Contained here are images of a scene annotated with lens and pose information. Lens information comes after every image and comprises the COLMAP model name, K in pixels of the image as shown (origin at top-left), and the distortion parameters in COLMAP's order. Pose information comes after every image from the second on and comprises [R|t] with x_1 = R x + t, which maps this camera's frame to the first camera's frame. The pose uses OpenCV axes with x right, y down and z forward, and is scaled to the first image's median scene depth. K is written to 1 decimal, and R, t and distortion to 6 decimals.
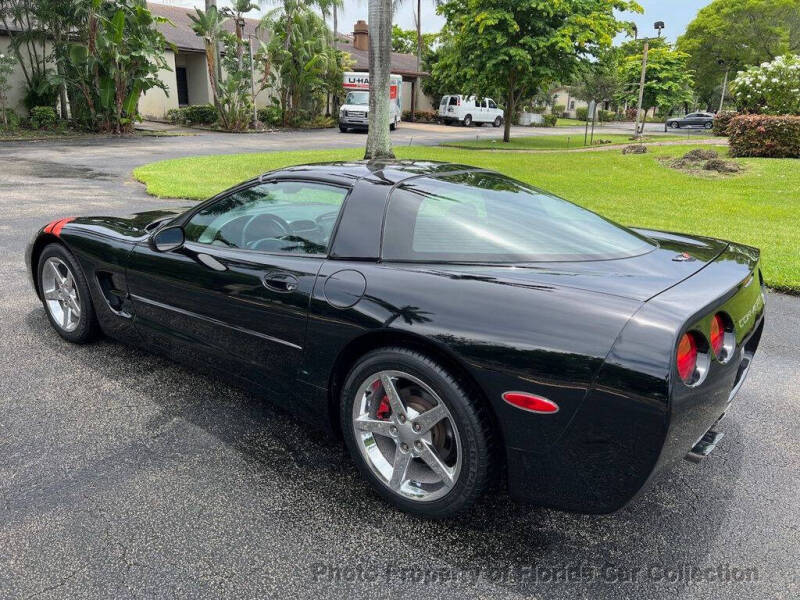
lens RADIAL K [[602.6, 0, 396.7], [0, 602.6, 298.1], [0, 0, 1]] dist [0.061725, -0.060052]
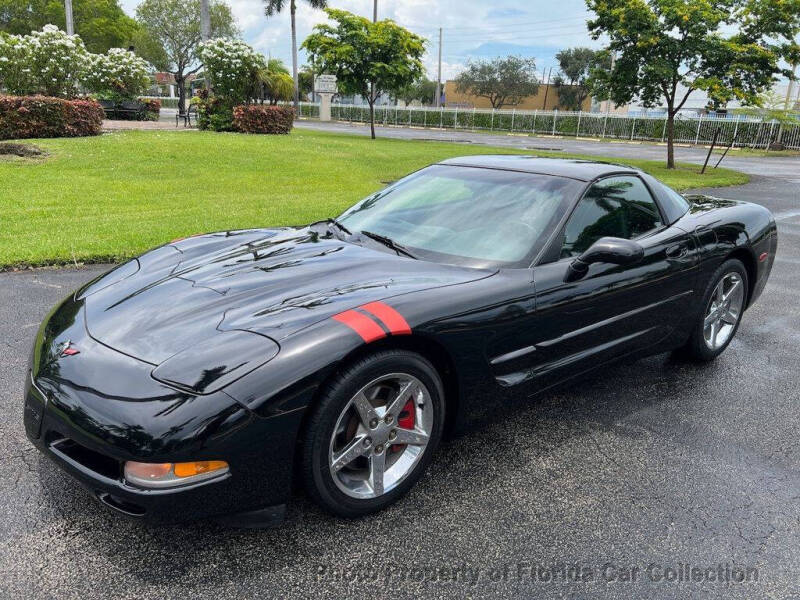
lens RADIAL K [[602.6, 0, 396.7], [0, 602.6, 298.1], [0, 0, 1]] dist [0.061725, -0.060052]
pose [[0.231134, -0.296770, 0.926555, -0.174781], [0.260541, 0.936440, 0.234942, -0.043756], [-0.937388, 0.187102, 0.293764, 0.133577]]
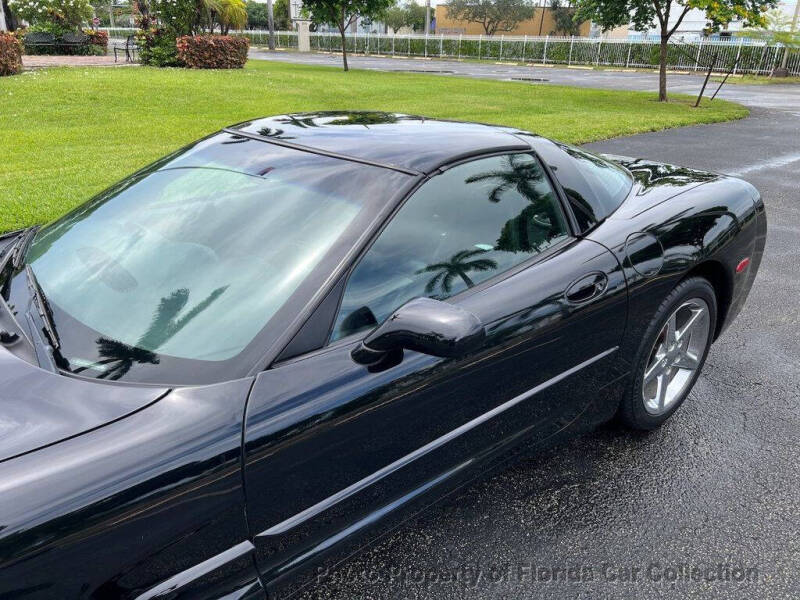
lens RADIAL K [[599.9, 0, 395.9], [0, 599.9, 296.9], [0, 0, 1]] dist [0.068921, -0.071433]
pose [[0.223785, -0.394271, 0.891331, -0.102334], [0.276656, 0.902605, 0.329798, -0.036484], [-0.934549, 0.172788, 0.311066, 0.110371]]
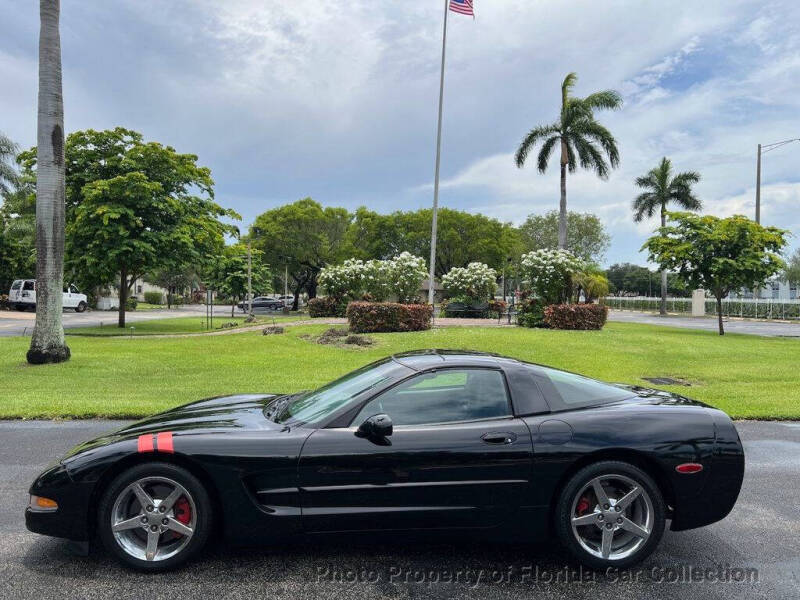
lens RADIAL K [[602.6, 0, 396.7], [0, 602.6, 298.1], [0, 0, 1]] dist [0.061725, -0.060052]
pose [[0.757946, -0.008914, 0.652257, -0.146039], [0.195202, 0.957187, -0.213751, -0.009361], [-0.622426, 0.289334, 0.727235, 0.001344]]
